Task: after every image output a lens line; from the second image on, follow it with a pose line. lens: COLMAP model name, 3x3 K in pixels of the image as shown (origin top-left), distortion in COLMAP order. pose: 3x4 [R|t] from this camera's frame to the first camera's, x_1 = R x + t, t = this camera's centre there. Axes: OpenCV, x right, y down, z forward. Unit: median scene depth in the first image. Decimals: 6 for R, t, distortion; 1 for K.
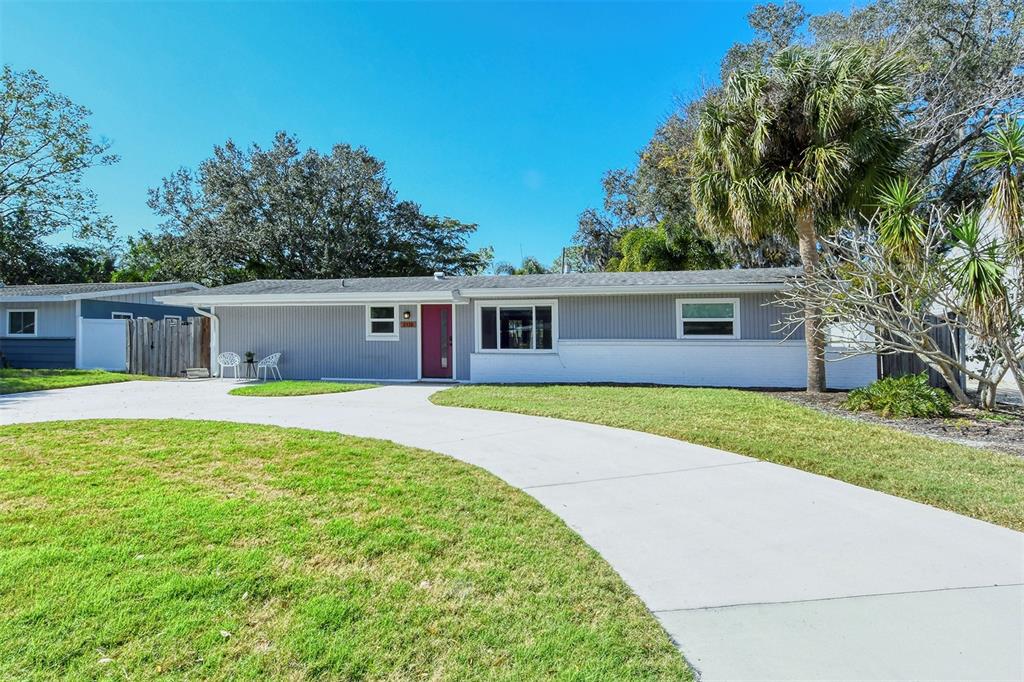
lens RADIAL K [[557.9, 0, 550.0], [0, 557.9, 338.6], [0, 0, 1]] dist [0.016970, -0.000972]
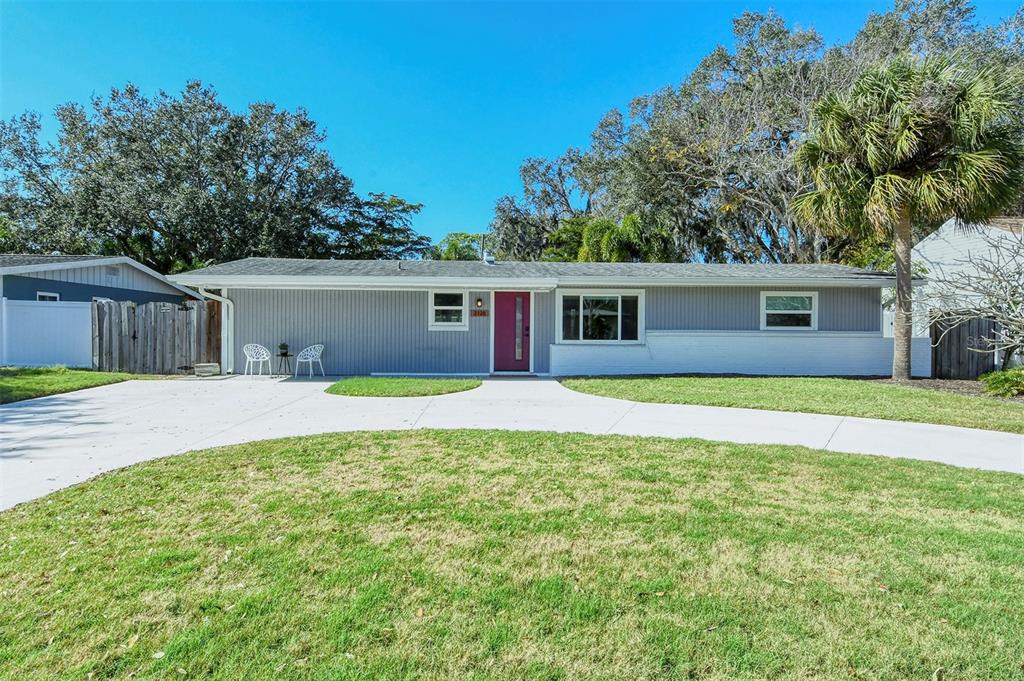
lens RADIAL K [[557.9, 0, 550.0], [0, 557.9, 338.1], [0, 0, 1]] dist [0.016970, -0.000972]
pose [[0.968374, -0.000252, 0.249504, -0.370451], [-0.004702, 0.999803, 0.019260, -0.002512], [-0.249460, -0.019824, 0.968182, 0.086824]]
